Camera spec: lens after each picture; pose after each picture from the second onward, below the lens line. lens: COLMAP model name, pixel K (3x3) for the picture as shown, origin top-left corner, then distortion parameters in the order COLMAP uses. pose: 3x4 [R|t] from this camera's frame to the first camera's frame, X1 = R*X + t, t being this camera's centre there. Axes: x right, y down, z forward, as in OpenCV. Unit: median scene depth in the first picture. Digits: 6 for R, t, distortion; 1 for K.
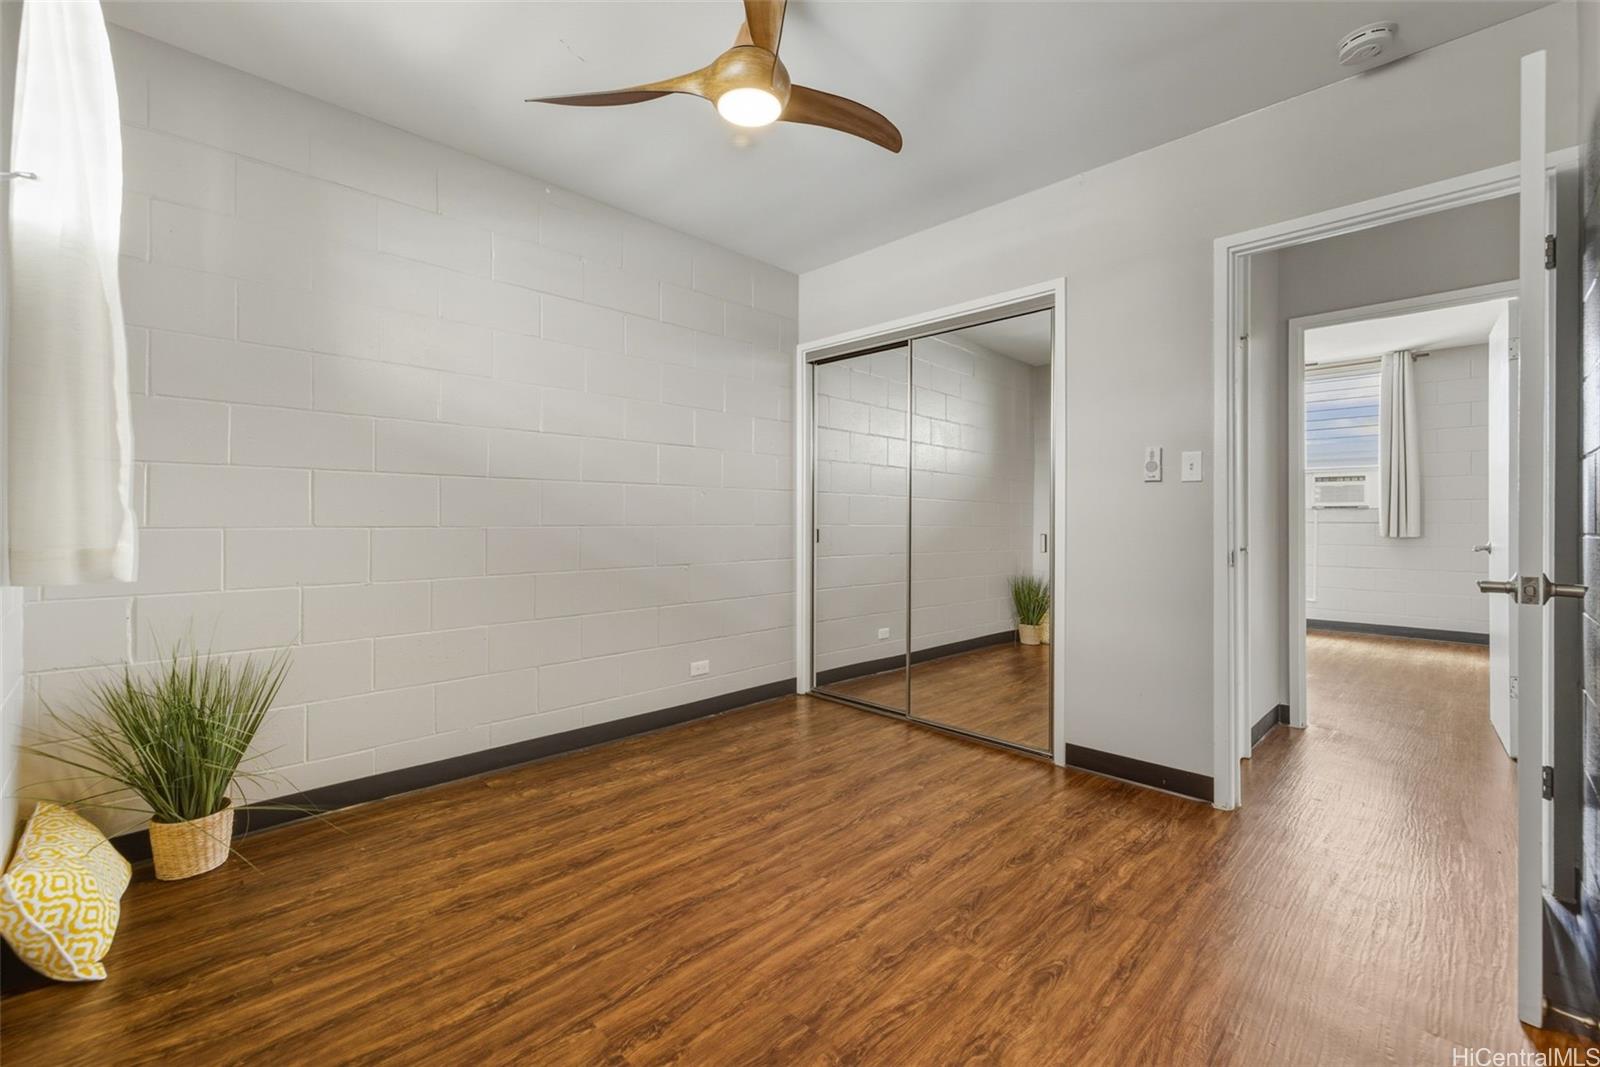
lens RADIAL K [[670.8, 0, 791.3], [0, 670.8, 522.5], [0, 0, 1]] dist [0.013530, -0.004935]
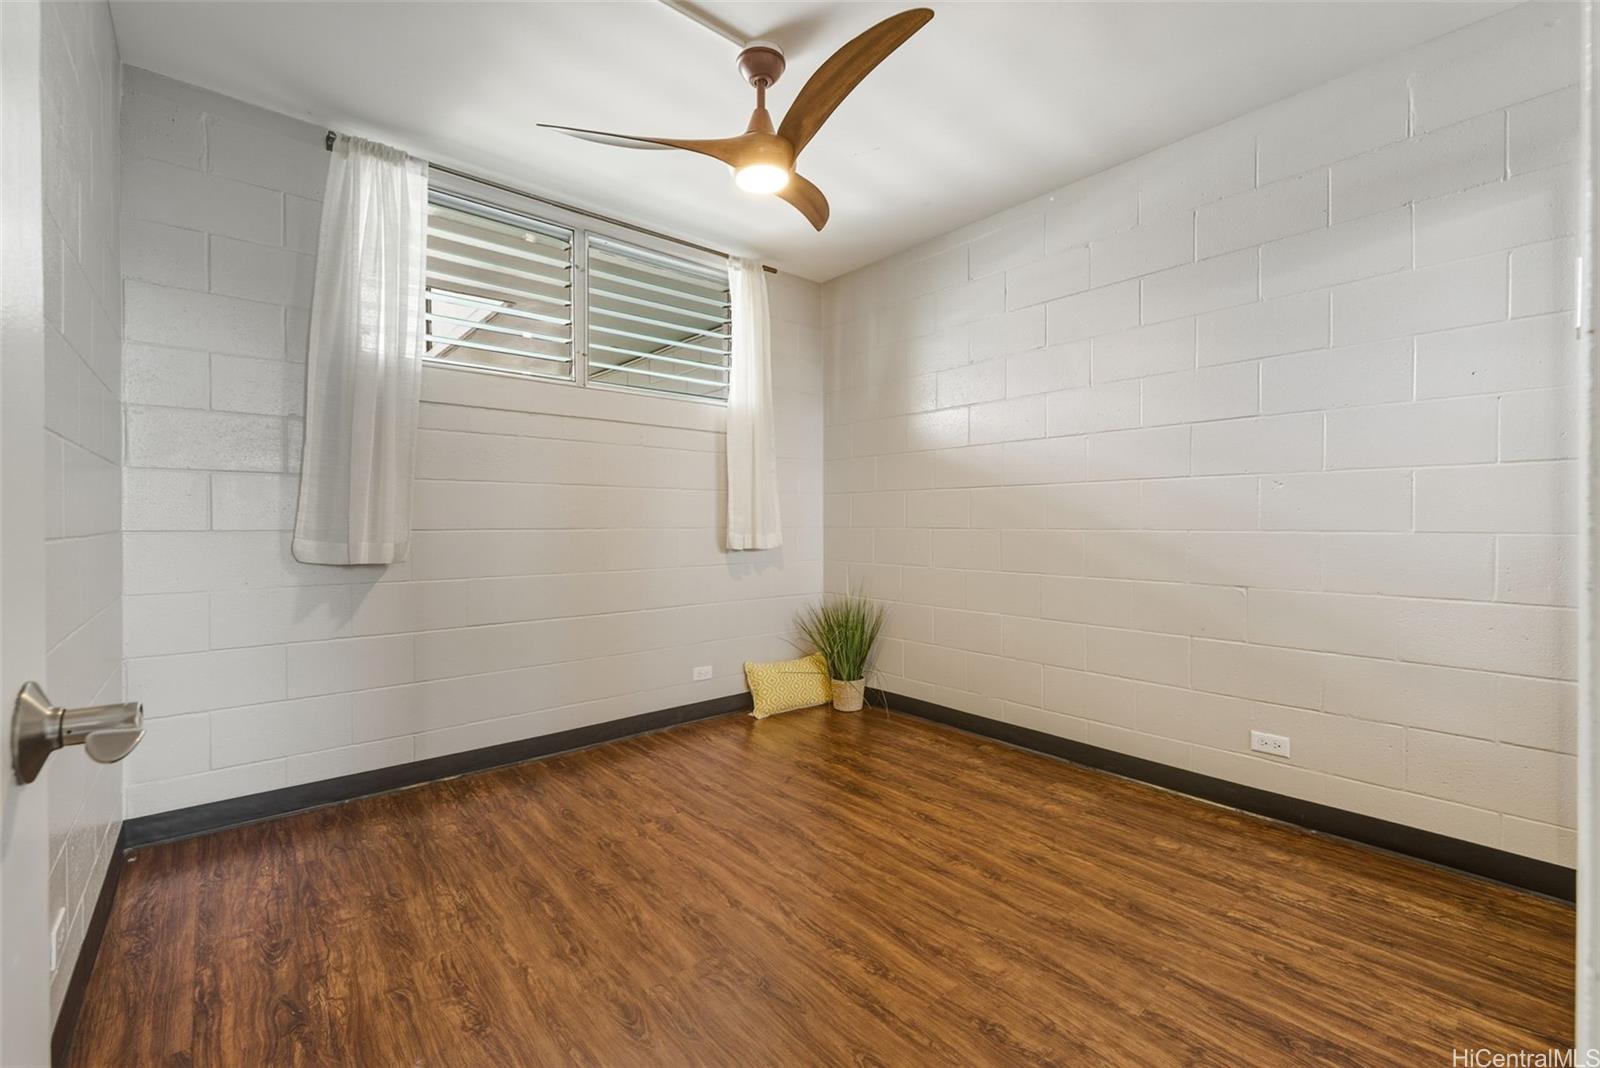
lens RADIAL K [[670.8, 0, 791.3], [0, 670.8, 523.0], [0, 0, 1]] dist [0.013530, -0.004935]
pose [[-0.077148, -0.002218, -0.997017, 0.836025], [-0.004334, 0.999989, -0.001889, 0.001820], [0.997010, 0.004175, -0.077157, 0.842294]]
